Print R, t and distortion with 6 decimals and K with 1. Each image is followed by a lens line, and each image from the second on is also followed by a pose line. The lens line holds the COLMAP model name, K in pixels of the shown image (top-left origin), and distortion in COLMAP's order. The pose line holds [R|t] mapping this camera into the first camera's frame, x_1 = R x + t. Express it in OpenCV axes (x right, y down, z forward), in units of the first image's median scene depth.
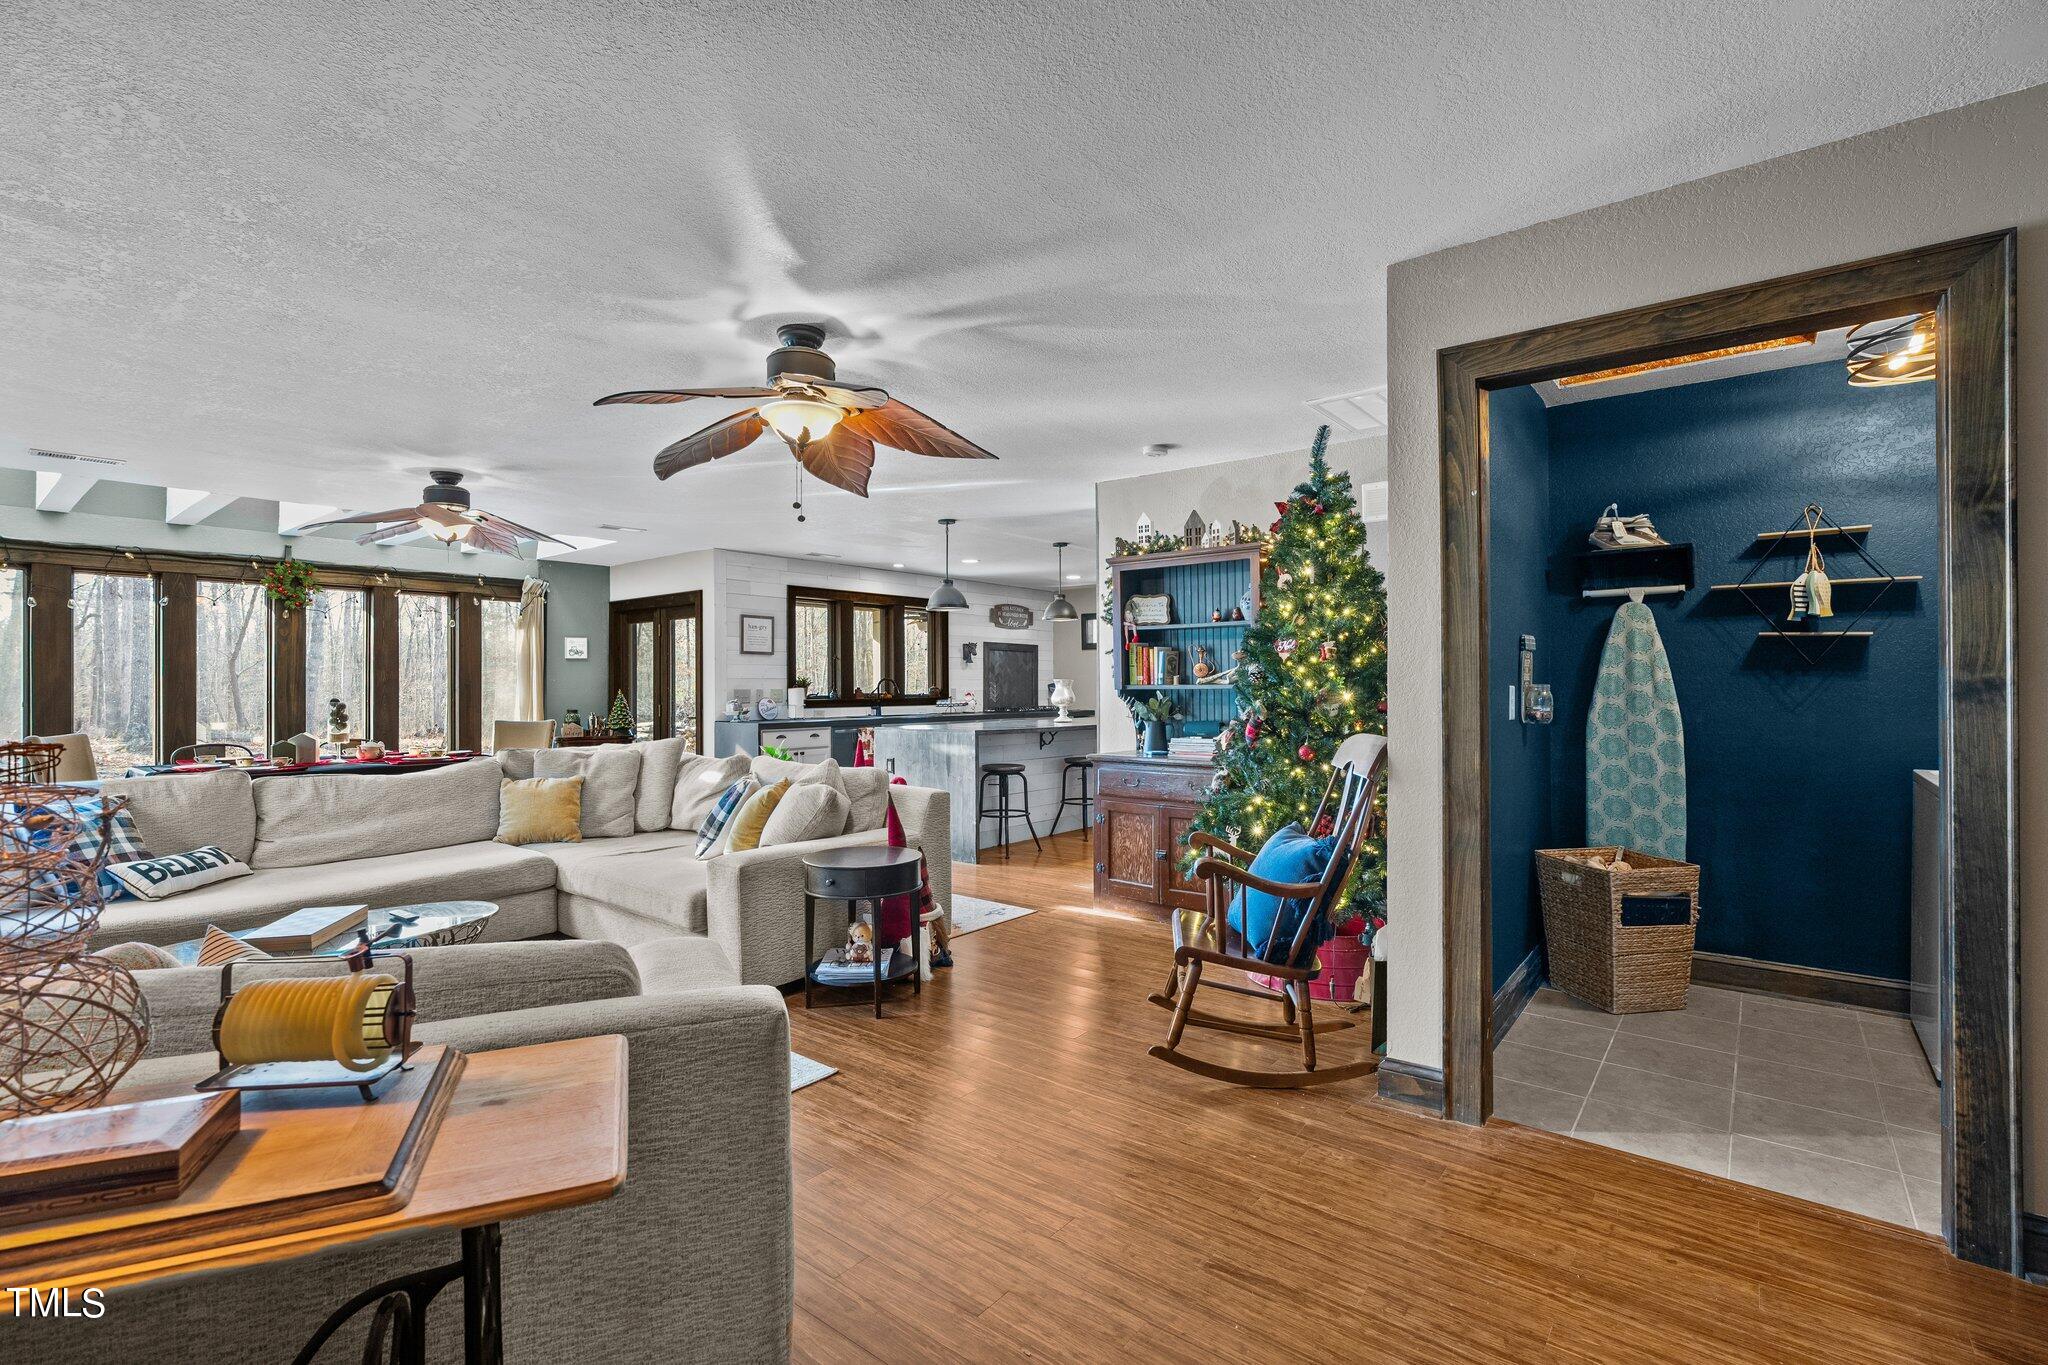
lens RADIAL K [[916.8, 0, 1025.2], [0, 916.8, 686.7], [0, 0, 1]] dist [0.000088, 0.000014]
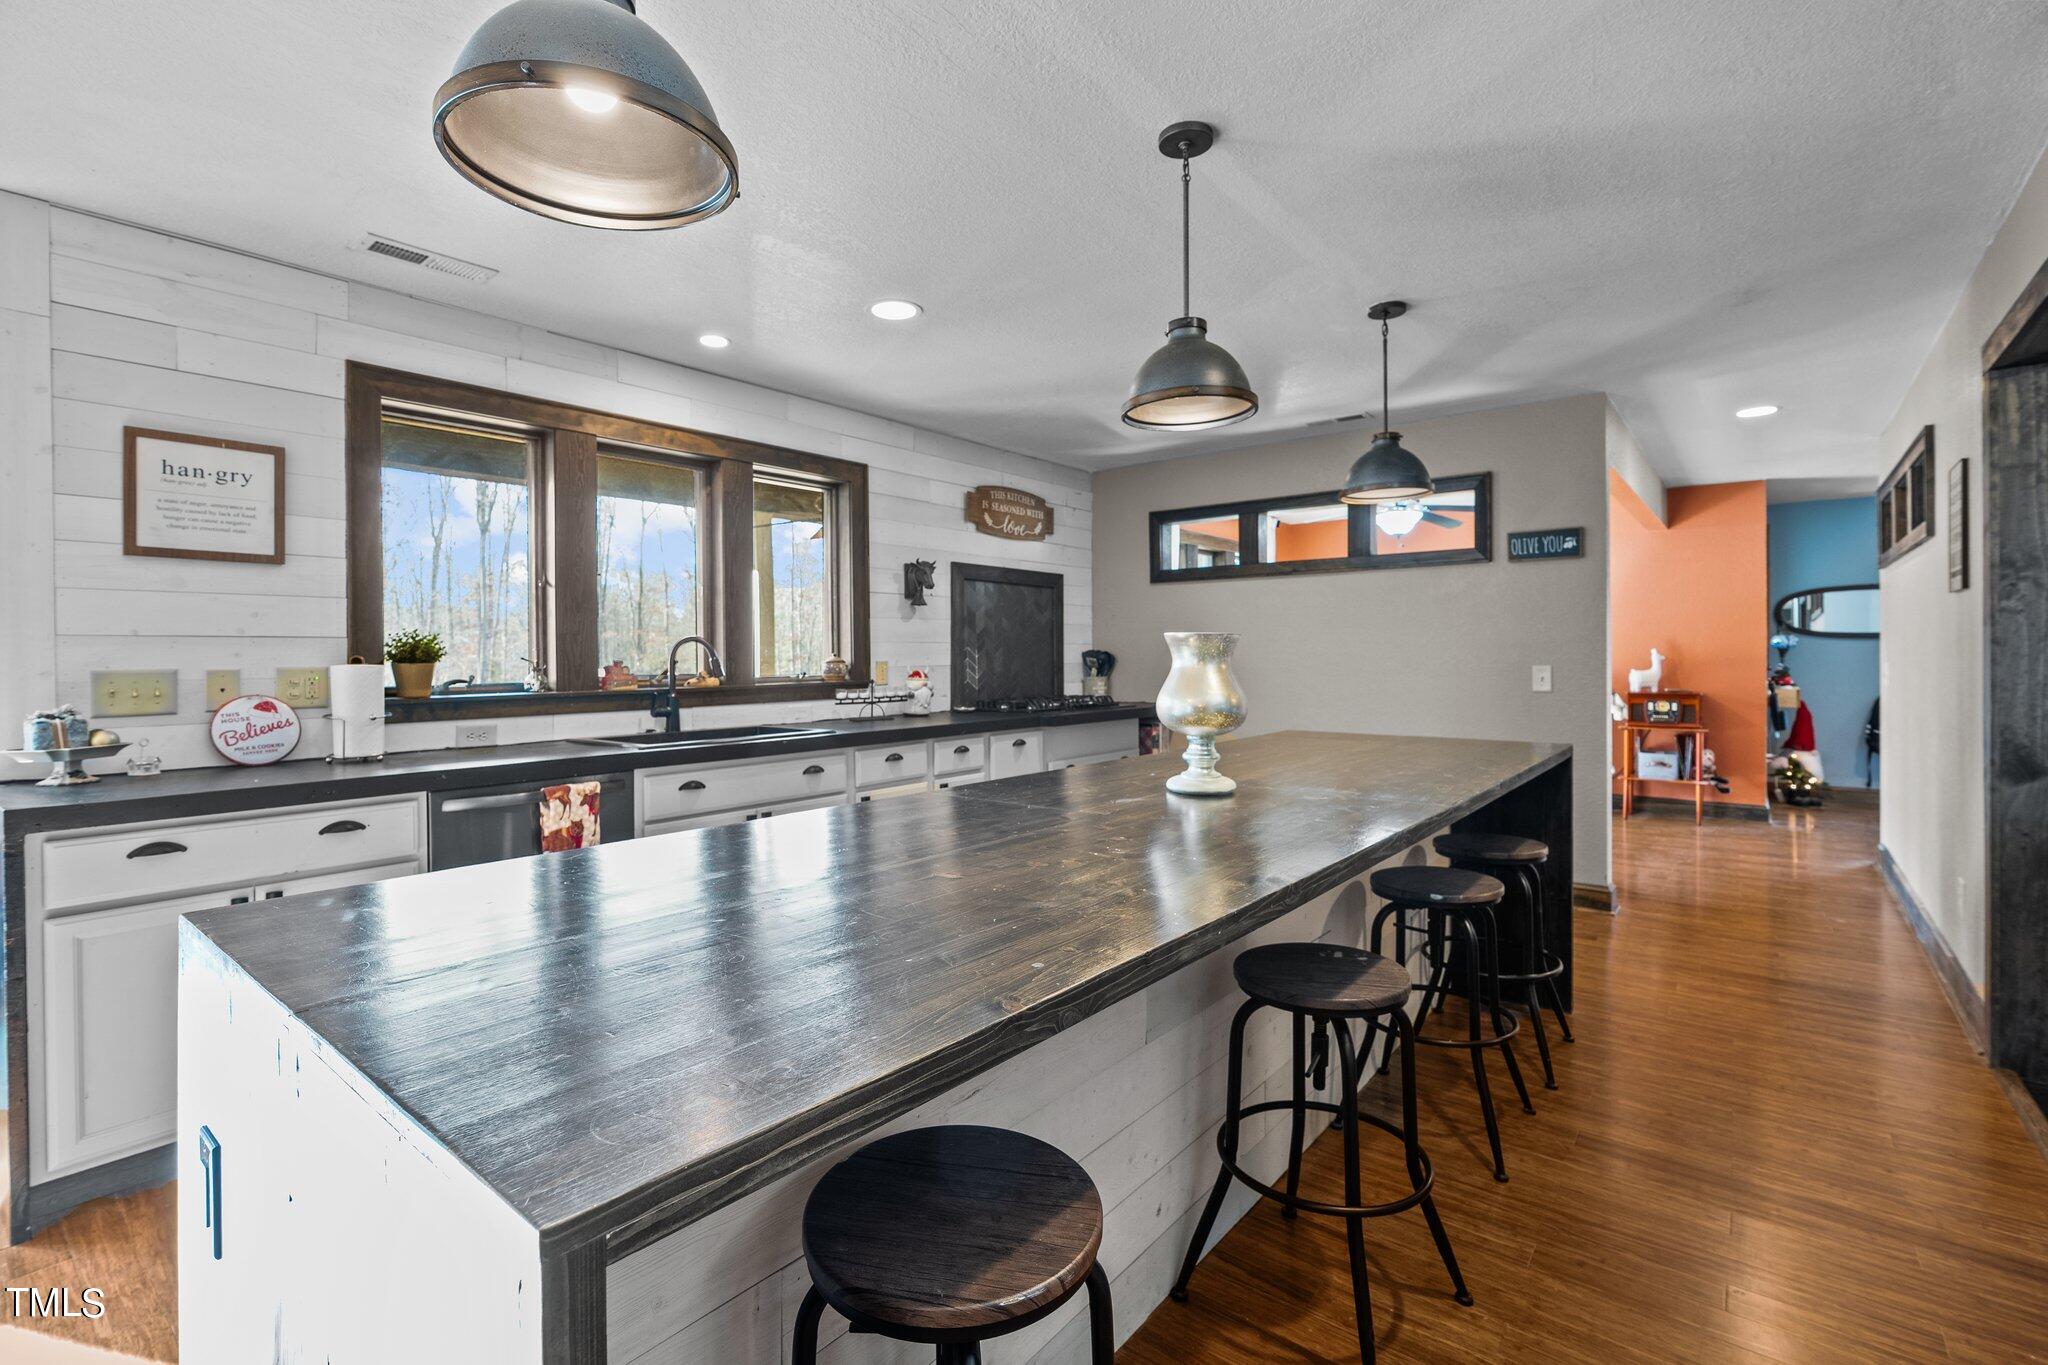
lens RADIAL K [[916.8, 0, 1023.2], [0, 916.8, 667.2], [0, 0, 1]] dist [0.000088, 0.000014]
pose [[0.999991, -0.003601, -0.002267, -0.007972], [0.003631, 0.999902, 0.013500, -0.001165], [0.002218, -0.013508, 0.999906, 0.559311]]
